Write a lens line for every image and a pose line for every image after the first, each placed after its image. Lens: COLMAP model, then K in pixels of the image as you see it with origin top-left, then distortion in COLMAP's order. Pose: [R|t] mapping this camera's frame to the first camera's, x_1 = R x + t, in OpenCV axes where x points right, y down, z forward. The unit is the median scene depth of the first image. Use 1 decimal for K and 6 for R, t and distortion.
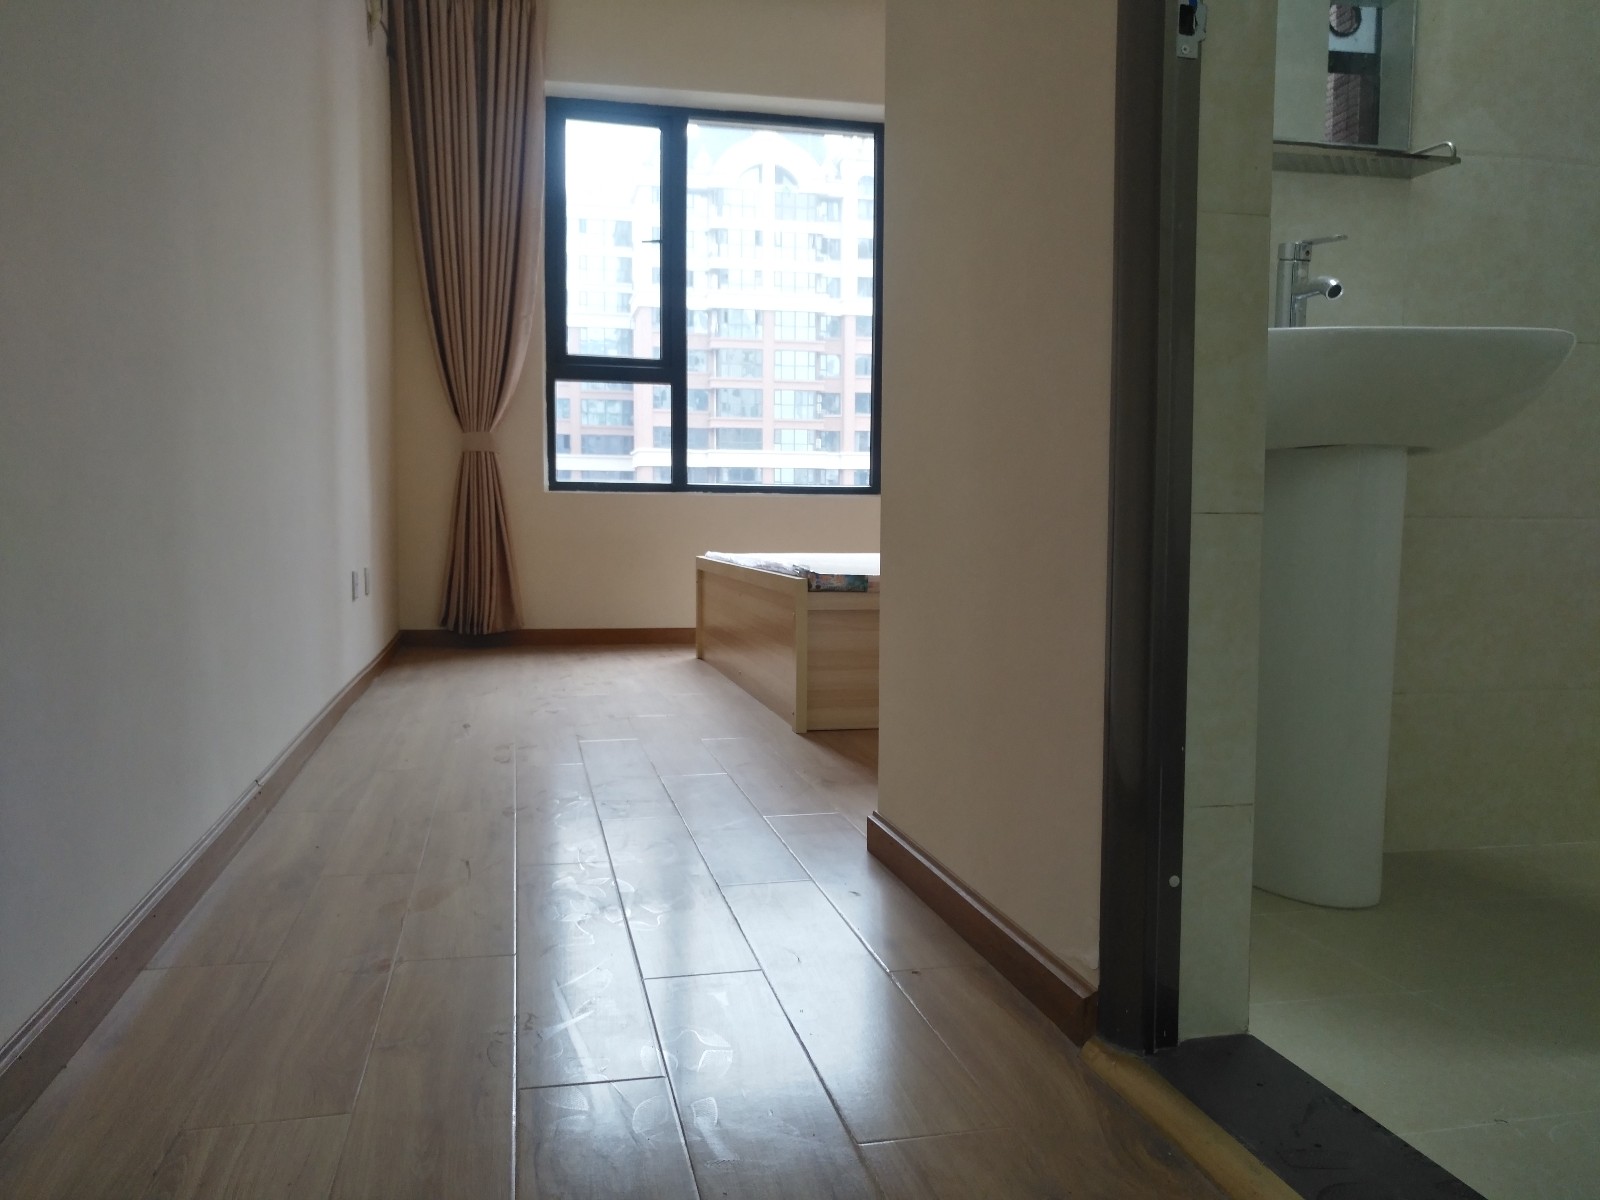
lens RADIAL K [[1202.4, 0, 800.0], [0, 1202.4, 600.0], [0, 0, 1]] dist [0.093555, -0.097555]
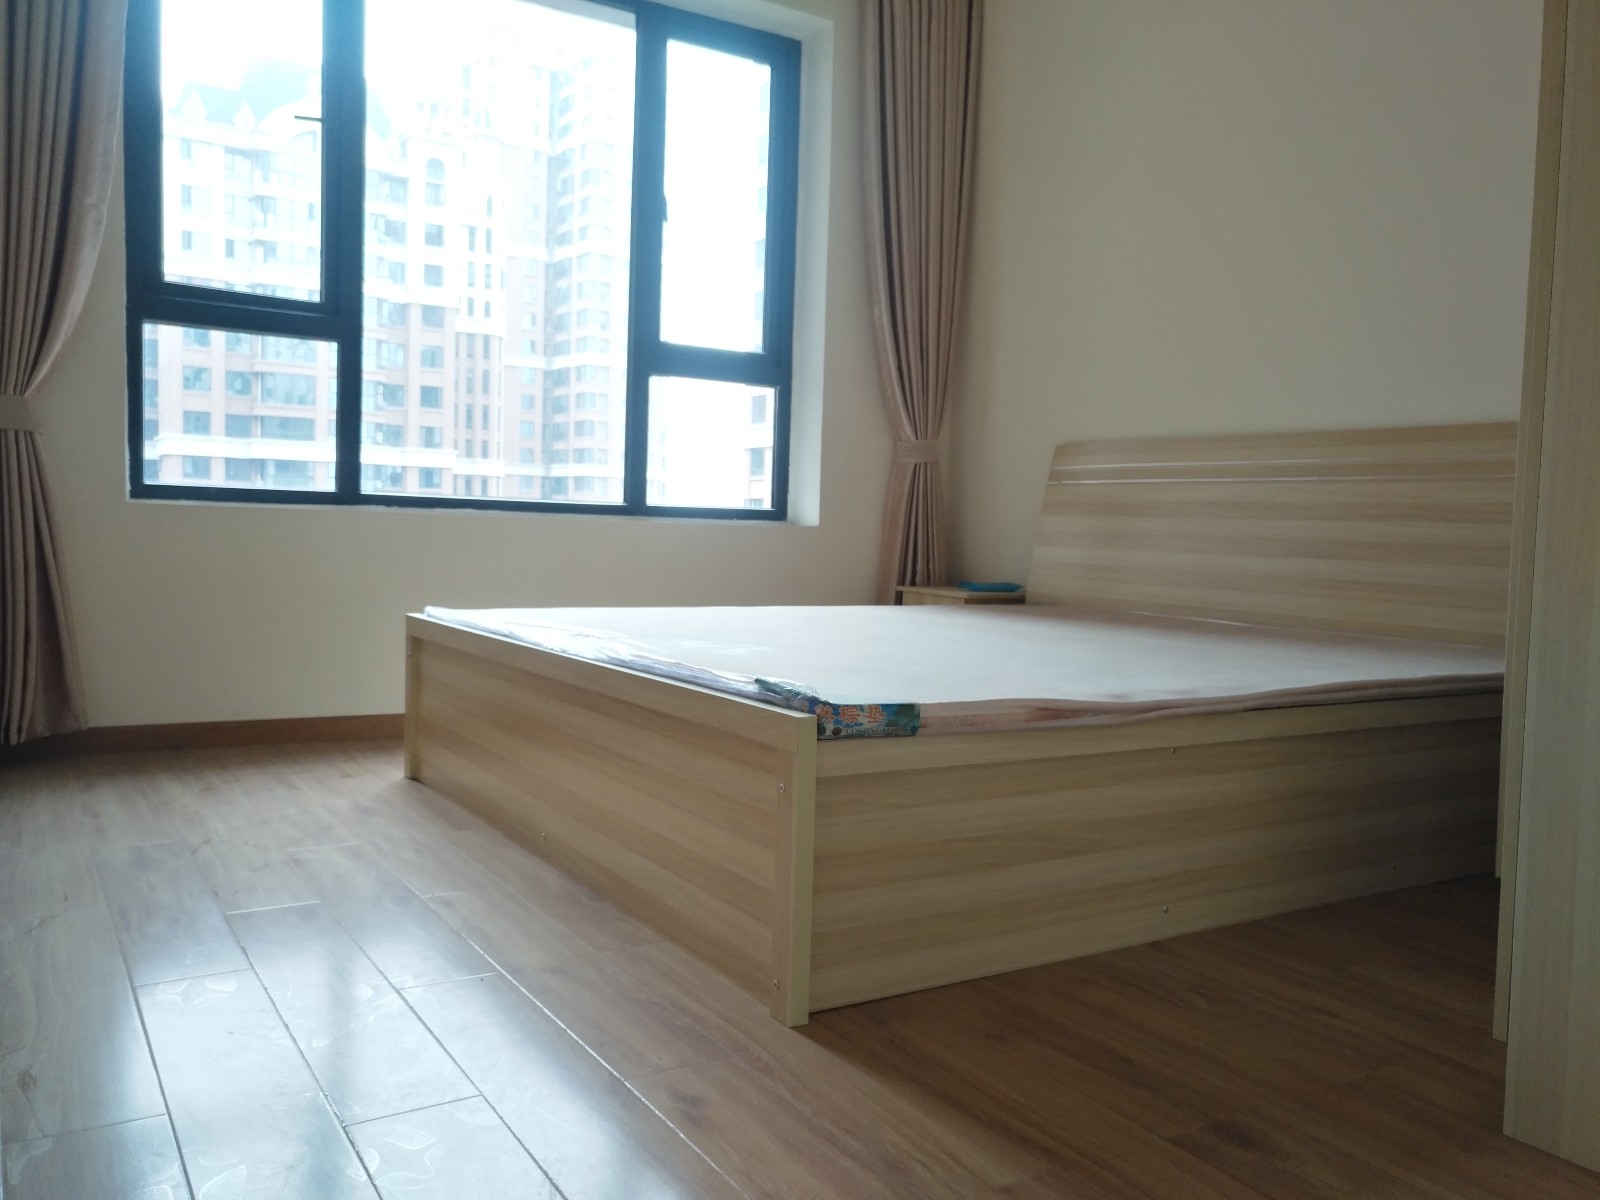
lens RADIAL K [[1236.3, 0, 764.1], [0, 1236.3, 597.6], [0, 0, 1]] dist [-0.012637, 0.116195]
pose [[0.950266, 0.001516, 0.311435, -0.099591], [0.000483, 0.999980, -0.006340, -0.036289], [-0.311438, 0.006175, 0.950246, 0.300401]]
